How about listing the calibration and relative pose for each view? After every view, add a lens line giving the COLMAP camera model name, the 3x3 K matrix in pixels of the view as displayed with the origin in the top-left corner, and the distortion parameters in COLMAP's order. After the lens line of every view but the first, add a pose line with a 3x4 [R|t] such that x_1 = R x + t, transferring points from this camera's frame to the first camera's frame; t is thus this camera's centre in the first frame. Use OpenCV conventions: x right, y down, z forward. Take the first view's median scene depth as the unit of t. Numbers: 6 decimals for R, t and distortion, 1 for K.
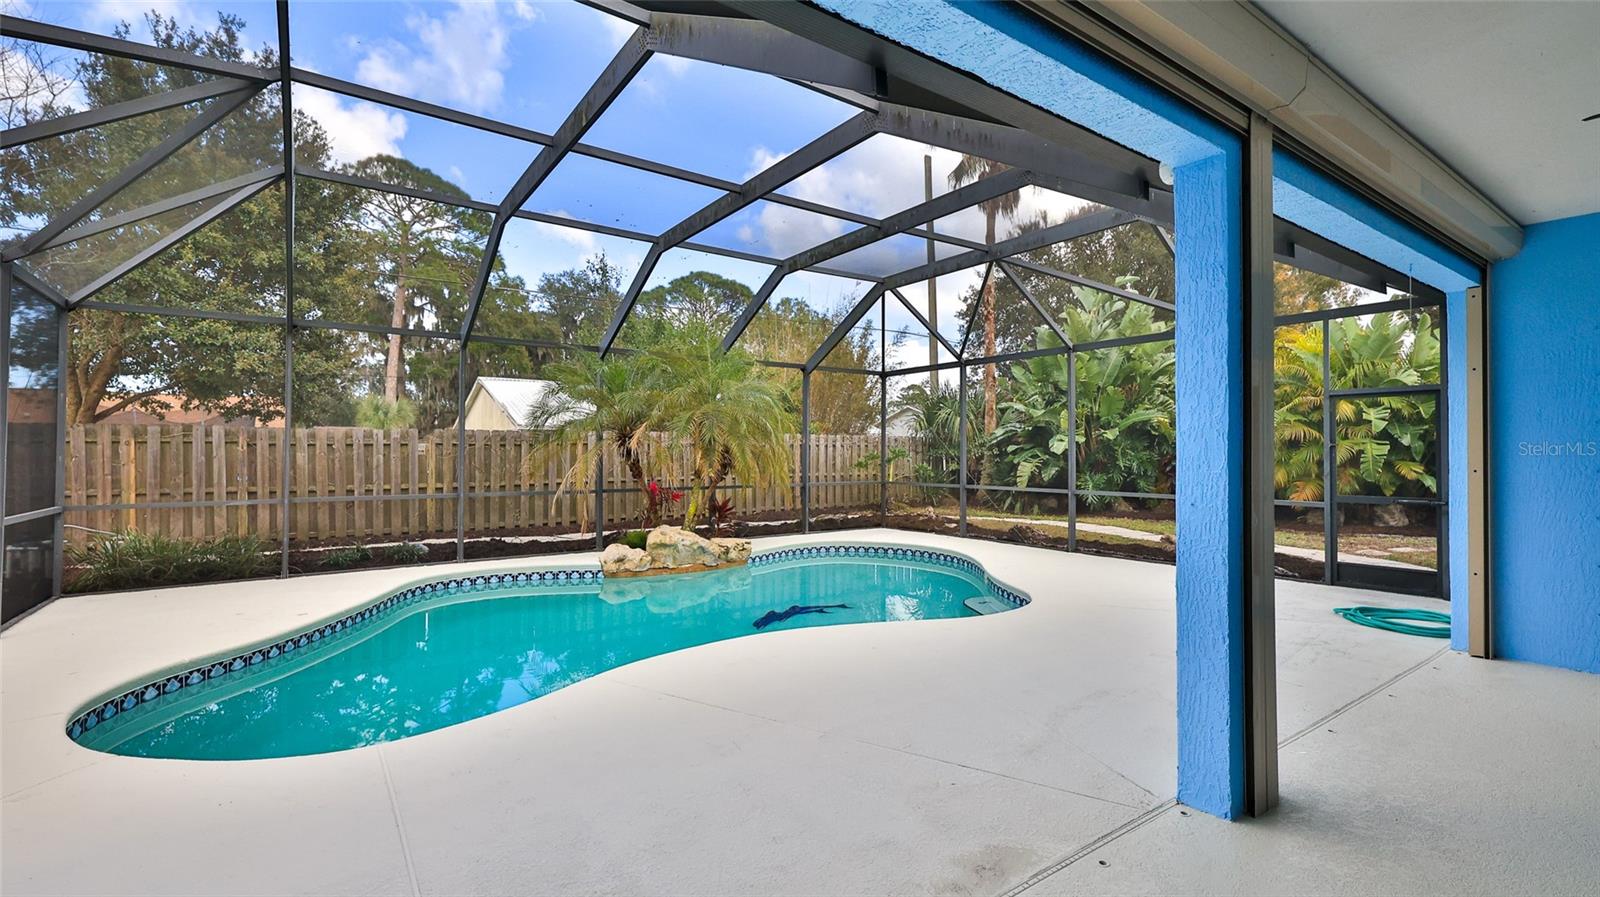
lens RADIAL K [[708.0, 0, 800.0], [0, 708.0, 448.5], [0, 0, 1]] dist [0.000295, 0.000303]
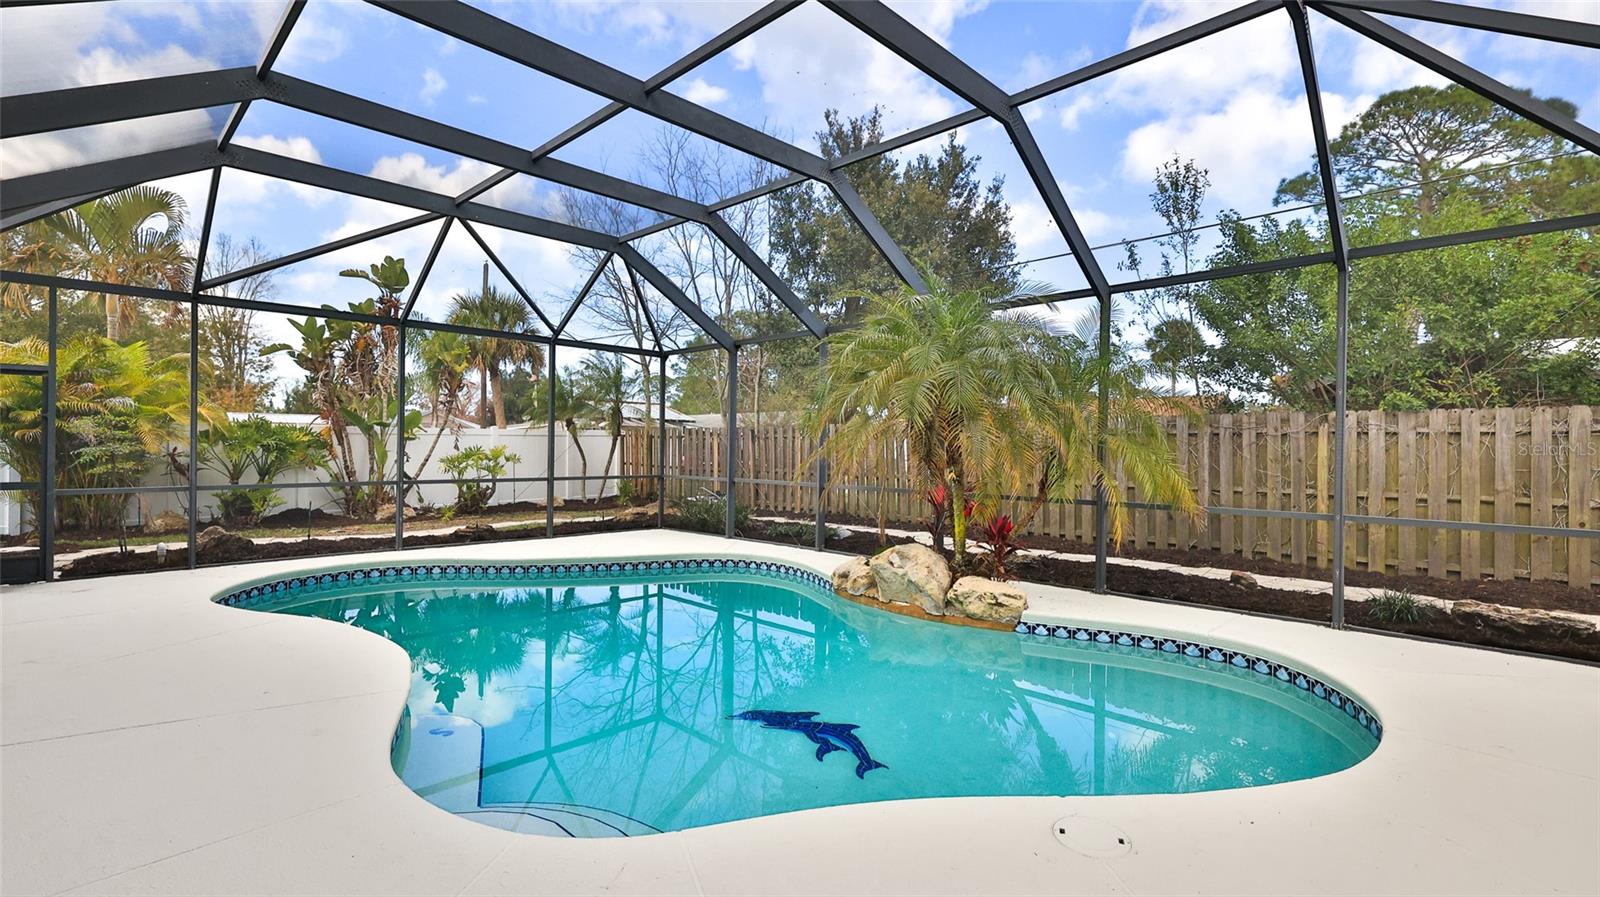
lens RADIAL K [[708.0, 0, 800.0], [0, 708.0, 448.5], [0, 0, 1]] dist [0.000295, 0.000303]
pose [[0.182222, 0.005967, -0.983239, 0.488794], [-0.003543, 0.999979, 0.005412, 0.007162], [0.983251, 0.002498, 0.182239, 0.735941]]
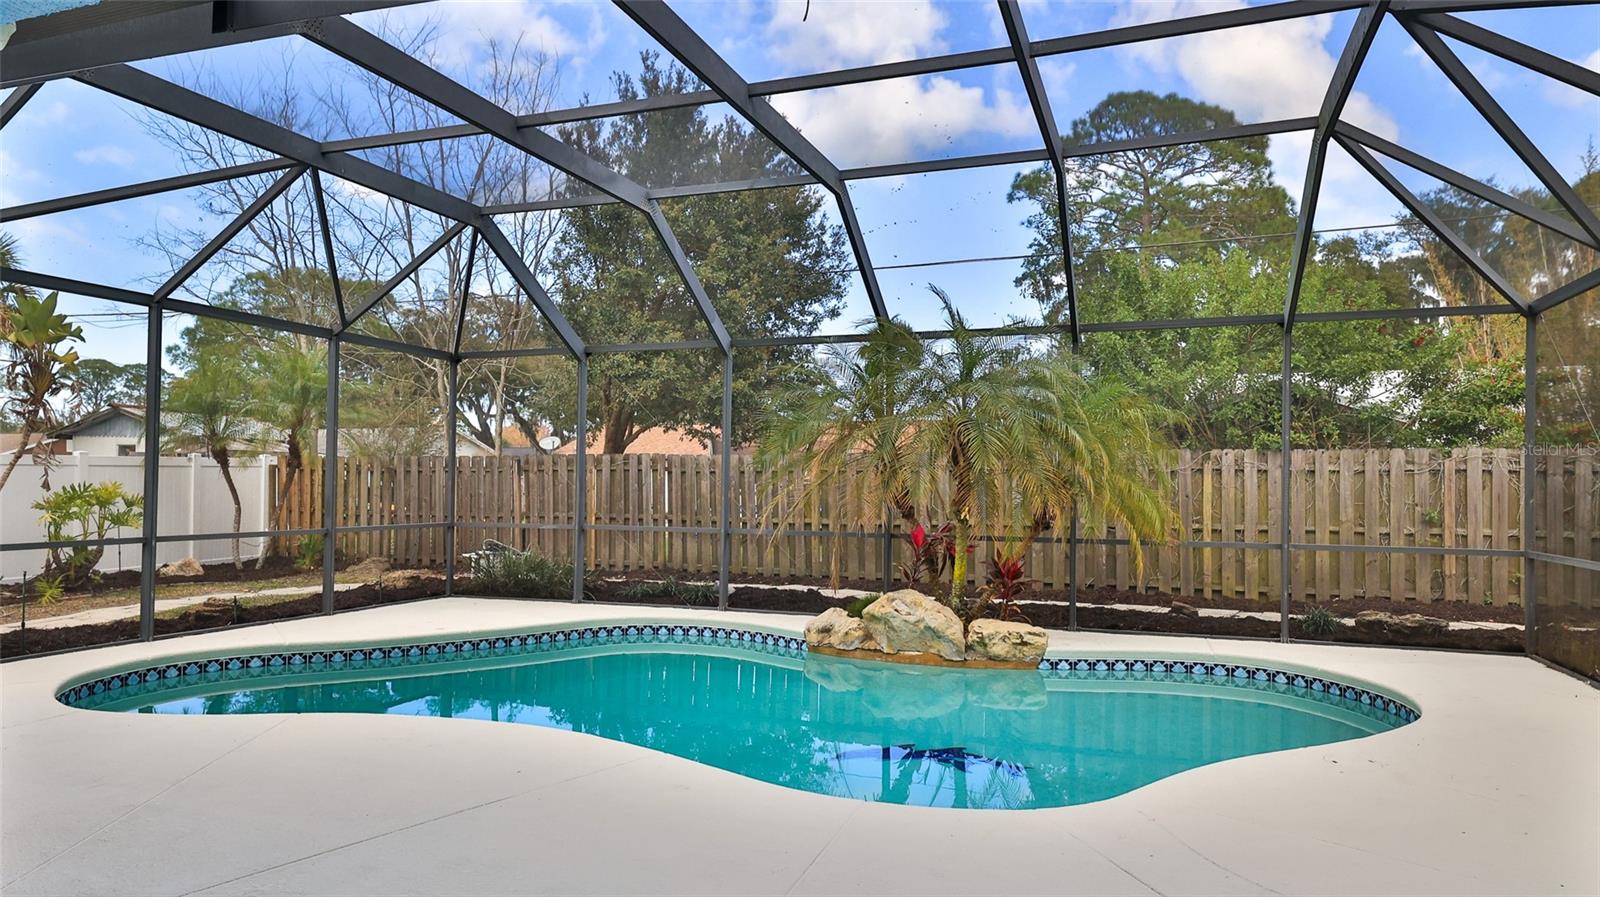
lens RADIAL K [[1016.5, 0, 763.3], [0, 1016.5, 483.1], [0, 0, 1]] dist [-0.001179, 0.000010]
pose [[0.551695, 0.005309, -0.834029, 0.525029], [-0.002987, 0.999986, 0.004390, 0.003313], [0.834040, 0.000069, 0.551703, 0.346169]]
